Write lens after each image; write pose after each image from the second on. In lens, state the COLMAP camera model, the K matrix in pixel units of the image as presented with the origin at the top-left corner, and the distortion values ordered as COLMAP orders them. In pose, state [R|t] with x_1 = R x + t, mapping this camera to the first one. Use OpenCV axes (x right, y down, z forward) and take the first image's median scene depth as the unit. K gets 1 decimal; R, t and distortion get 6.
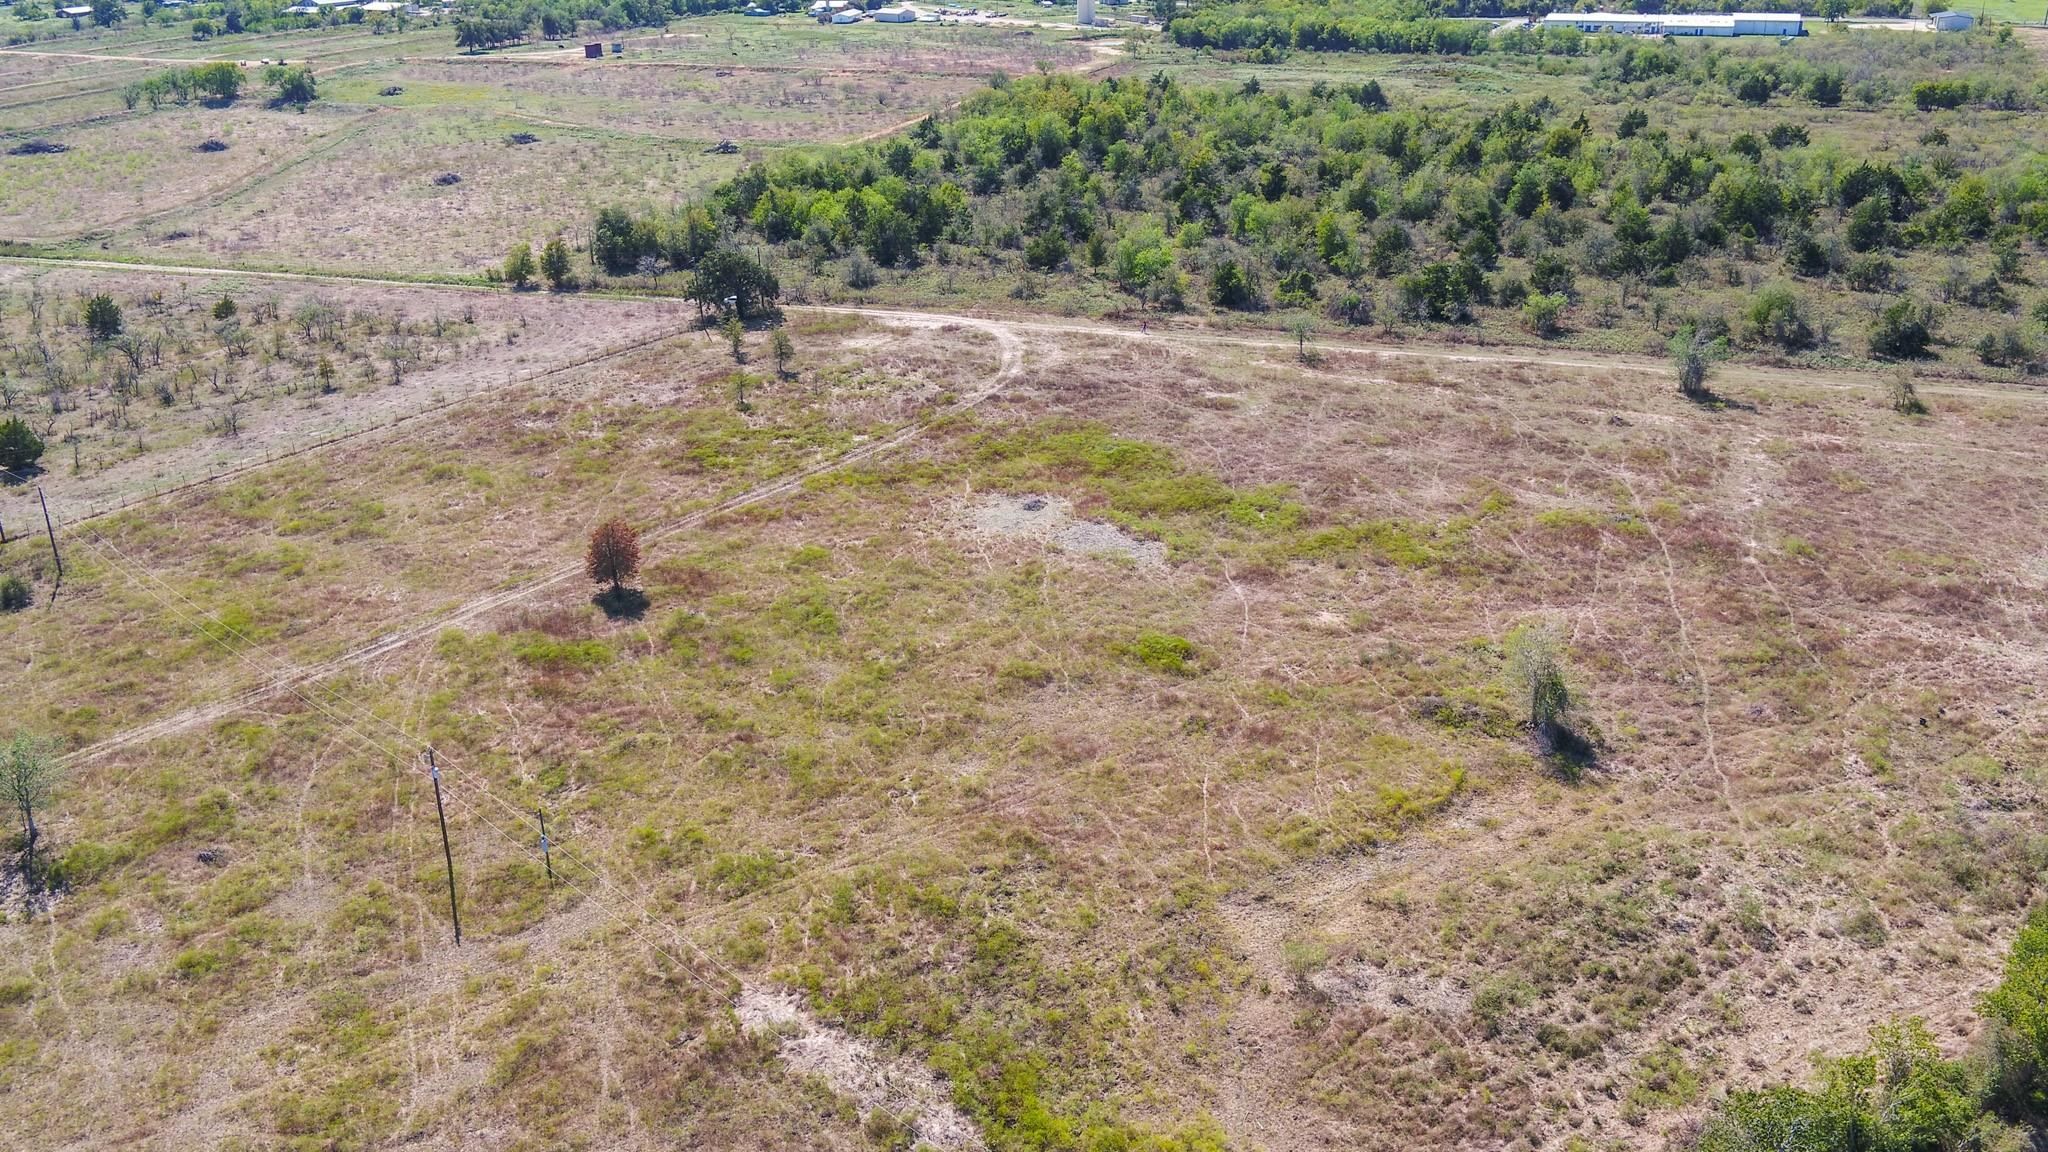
lens RADIAL K [[1733.2, 0, 1019.3], [0, 1733.2, 580.0], [0, 0, 1]] dist [0.002206, 0.013155]
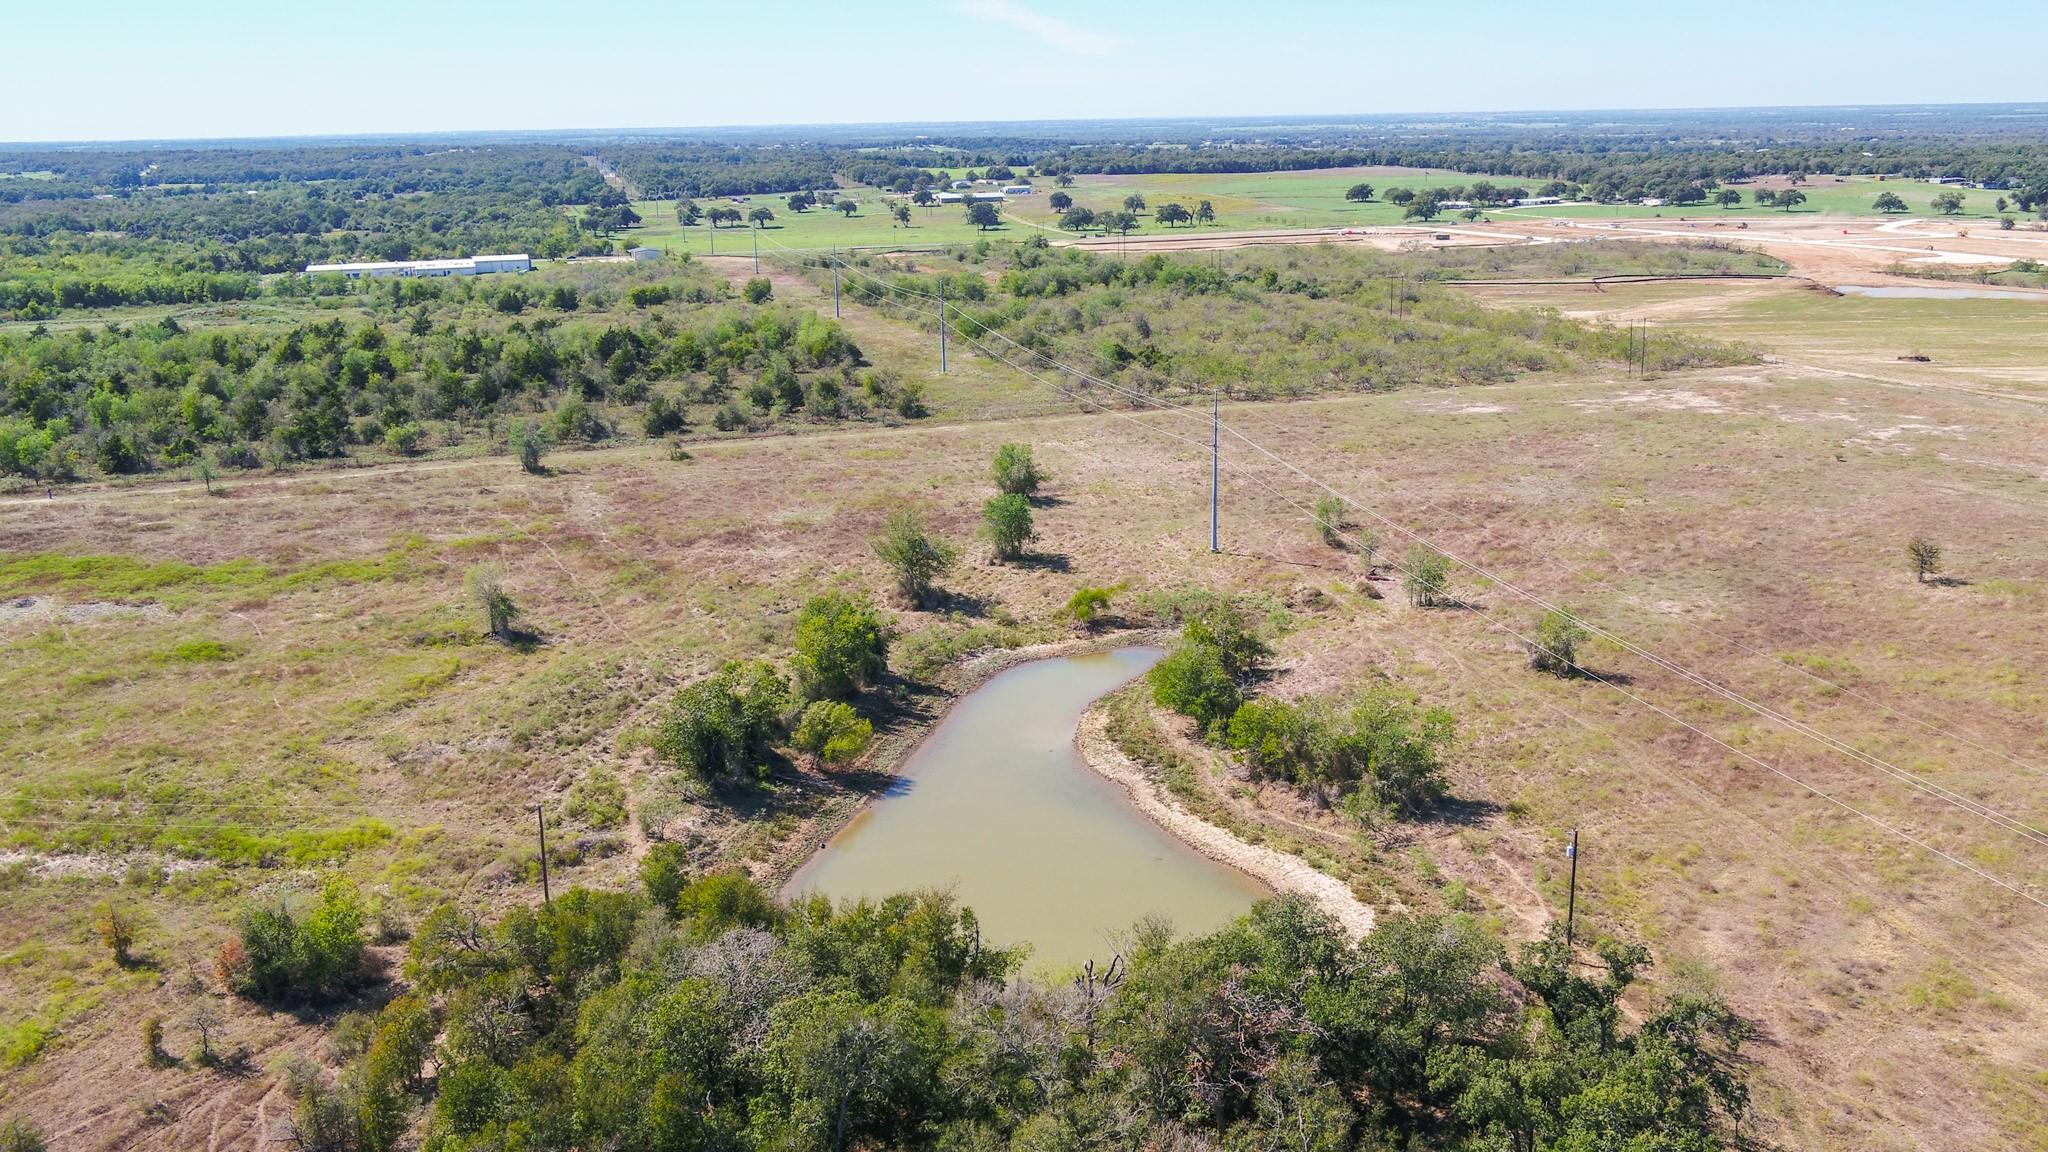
lens RADIAL K [[1733.2, 0, 1008.2], [0, 1733.2, 566.1], [0, 0, 1]] dist [0.002206, 0.013155]
pose [[0.778430, -0.164825, 0.605705, -0.122829], [0.257916, 0.963684, -0.069226, 0.125470], [-0.572299, 0.210109, 0.792672, -0.208427]]
